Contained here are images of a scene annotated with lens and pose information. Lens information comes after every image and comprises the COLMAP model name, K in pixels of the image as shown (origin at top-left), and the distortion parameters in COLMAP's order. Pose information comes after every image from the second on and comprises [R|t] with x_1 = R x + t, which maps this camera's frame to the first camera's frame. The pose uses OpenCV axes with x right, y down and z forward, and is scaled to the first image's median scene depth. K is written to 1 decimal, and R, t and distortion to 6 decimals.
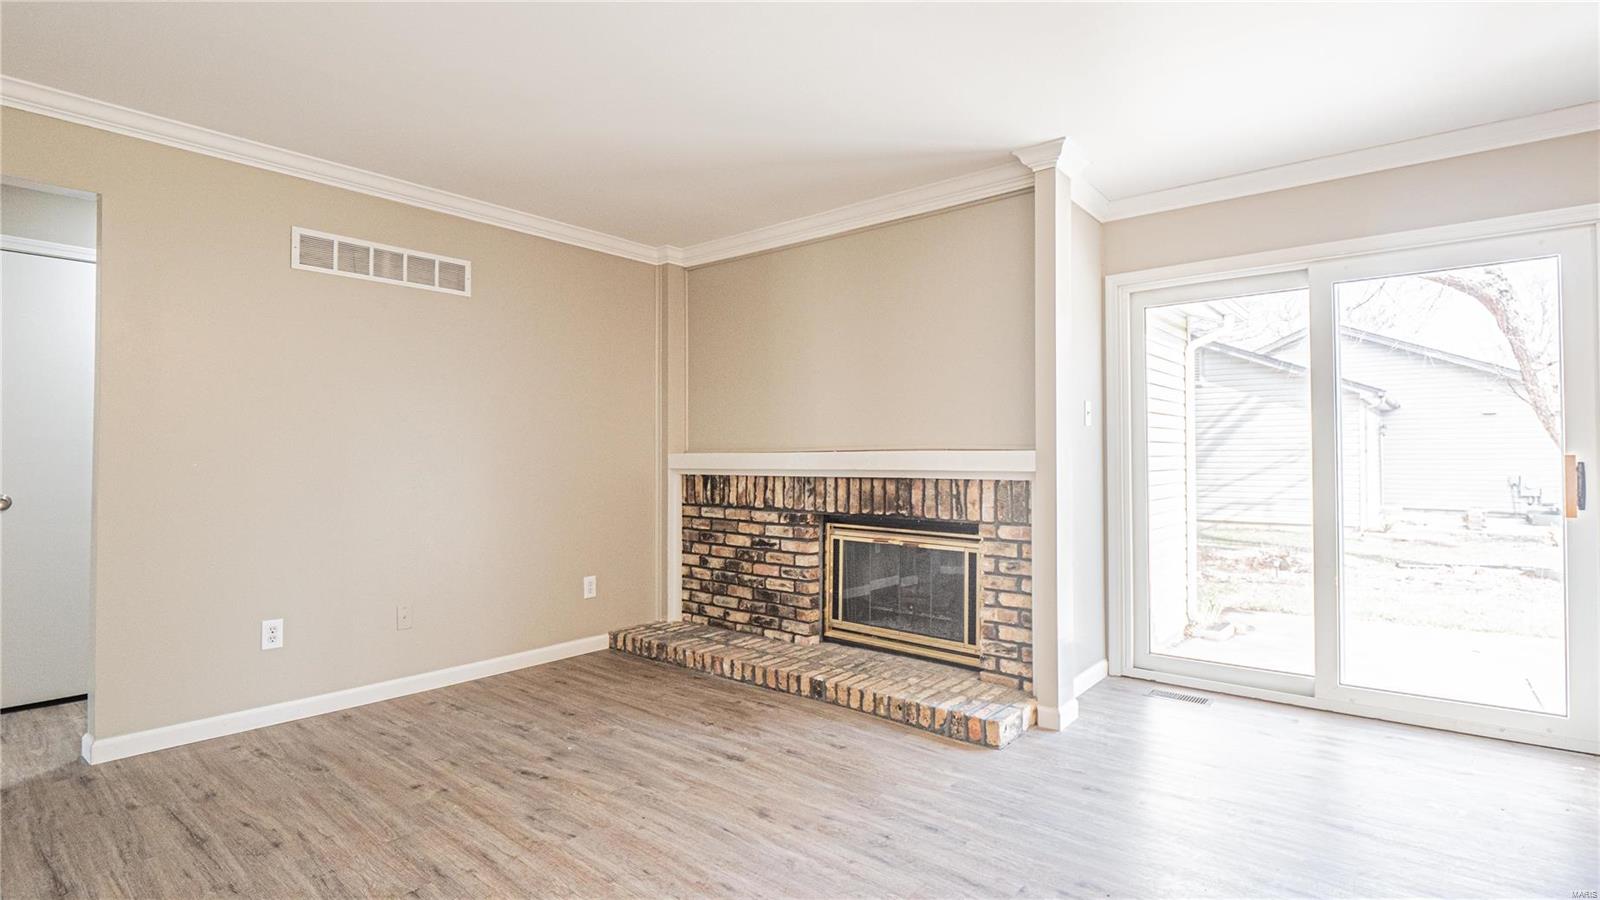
lens RADIAL K [[763.6, 0, 799.5], [0, 763.6, 449.0], [0, 0, 1]] dist [-0.016500, -0.002495]
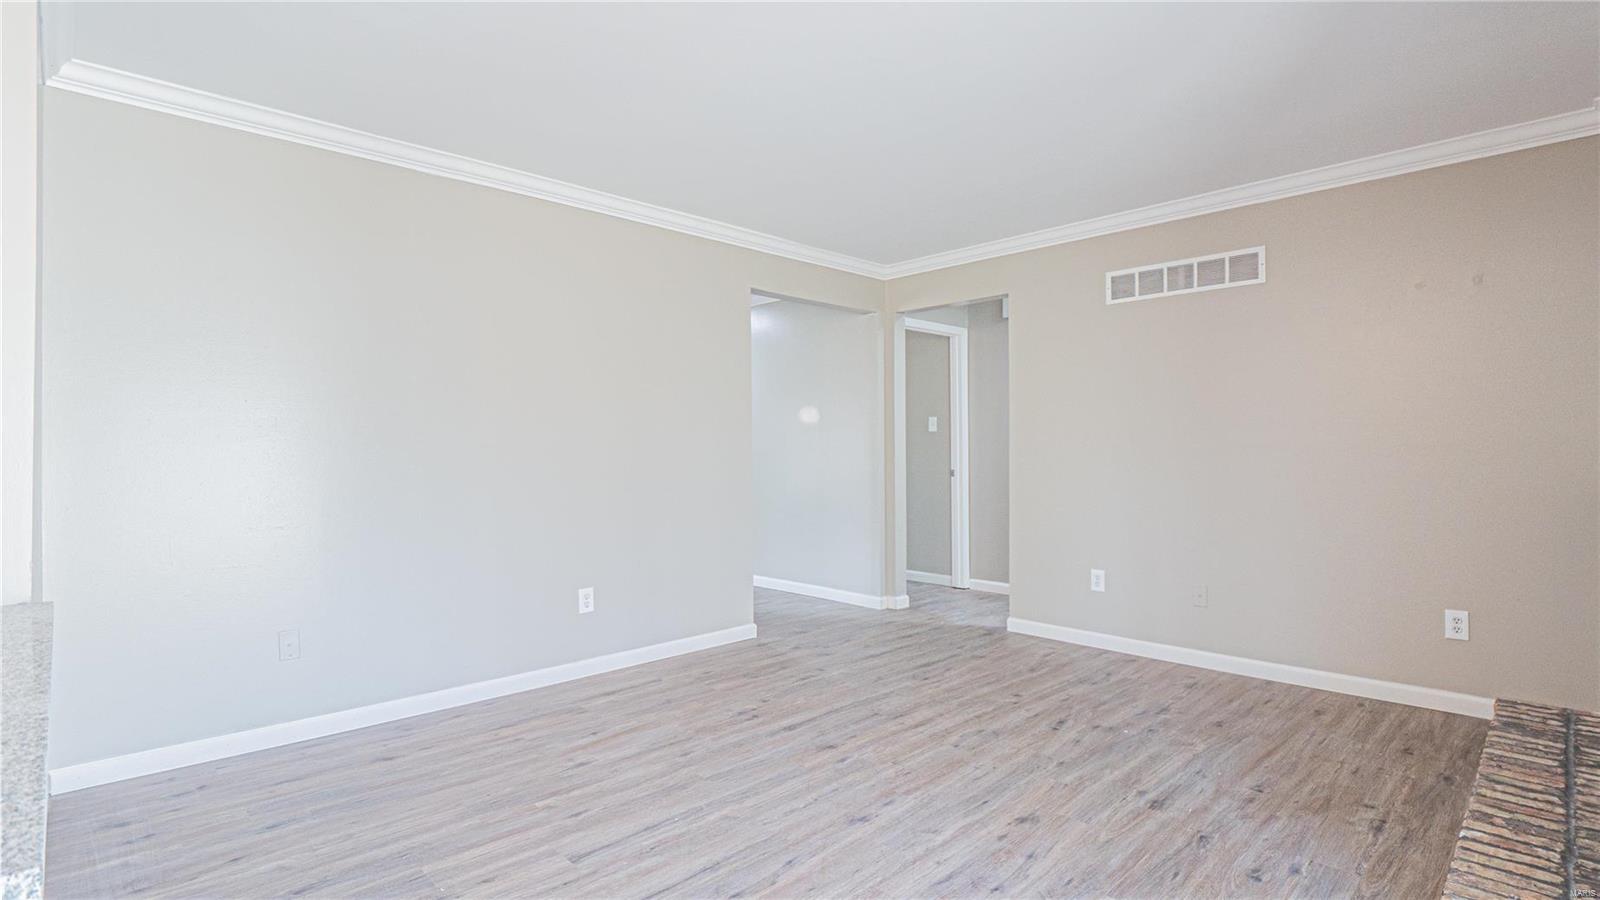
lens RADIAL K [[763.6, 0, 796.4], [0, 763.6, 442.1], [0, 0, 1]] dist [-0.016500, -0.002495]
pose [[-0.113869, -0.007666, -0.993466, 0.766180], [0.015875, 0.999829, -0.009534, 0.003150], [0.993369, -0.016857, -0.113728, 0.670665]]
